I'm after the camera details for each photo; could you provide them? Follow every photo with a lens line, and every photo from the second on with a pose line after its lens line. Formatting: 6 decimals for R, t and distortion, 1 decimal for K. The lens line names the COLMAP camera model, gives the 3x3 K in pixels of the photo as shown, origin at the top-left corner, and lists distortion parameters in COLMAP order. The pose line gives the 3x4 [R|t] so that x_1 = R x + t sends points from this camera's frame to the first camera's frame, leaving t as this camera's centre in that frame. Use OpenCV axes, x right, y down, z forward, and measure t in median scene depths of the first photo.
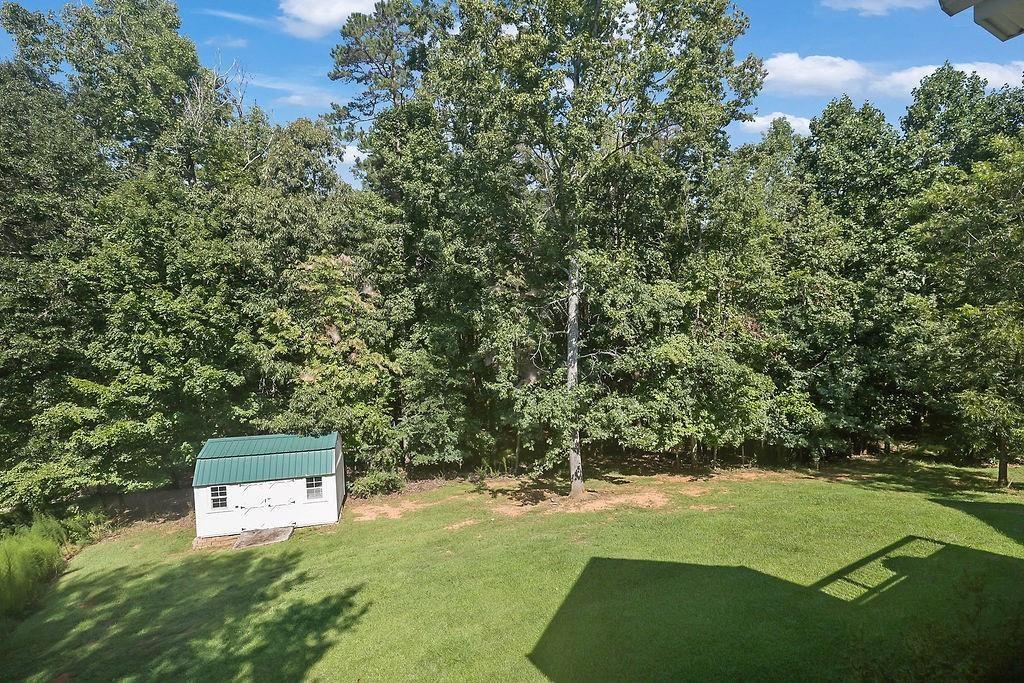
lens RADIAL K [[440.3, 0, 515.4], [0, 440.3, 328.6], [0, 0, 1]] dist [-0.052956, 0.033025]
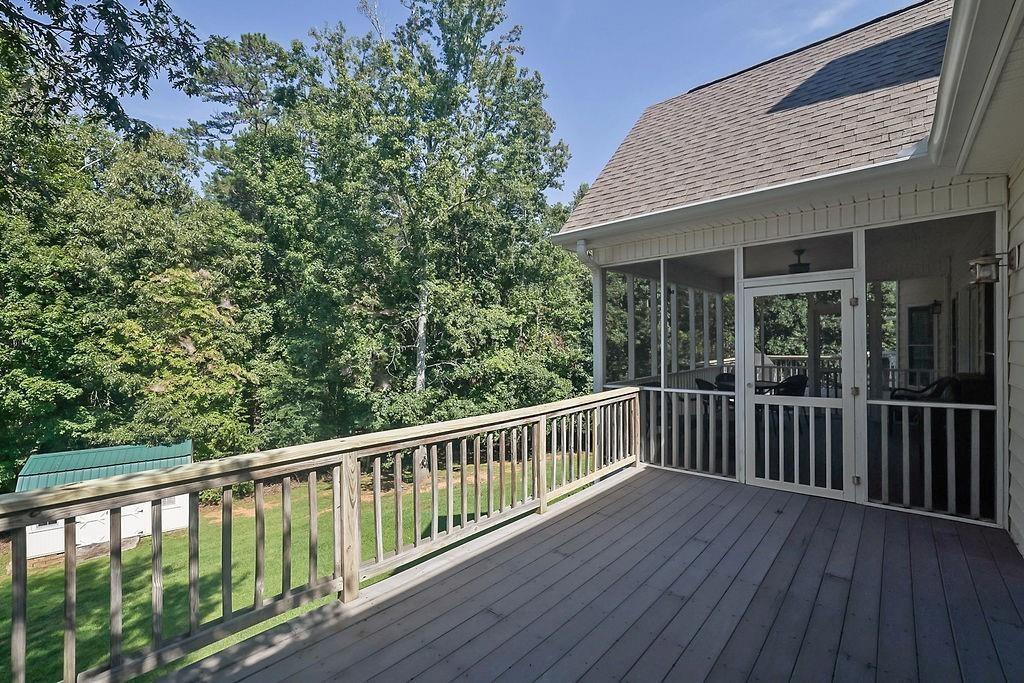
lens RADIAL K [[440.3, 0, 515.4], [0, 440.3, 328.6], [0, 0, 1]] dist [-0.052956, 0.033025]
pose [[0.939174, 0.023116, 0.342663, -0.039888], [-0.011058, 0.999250, -0.037103, 0.001905], [-0.343264, 0.031057, 0.938725, -0.217236]]
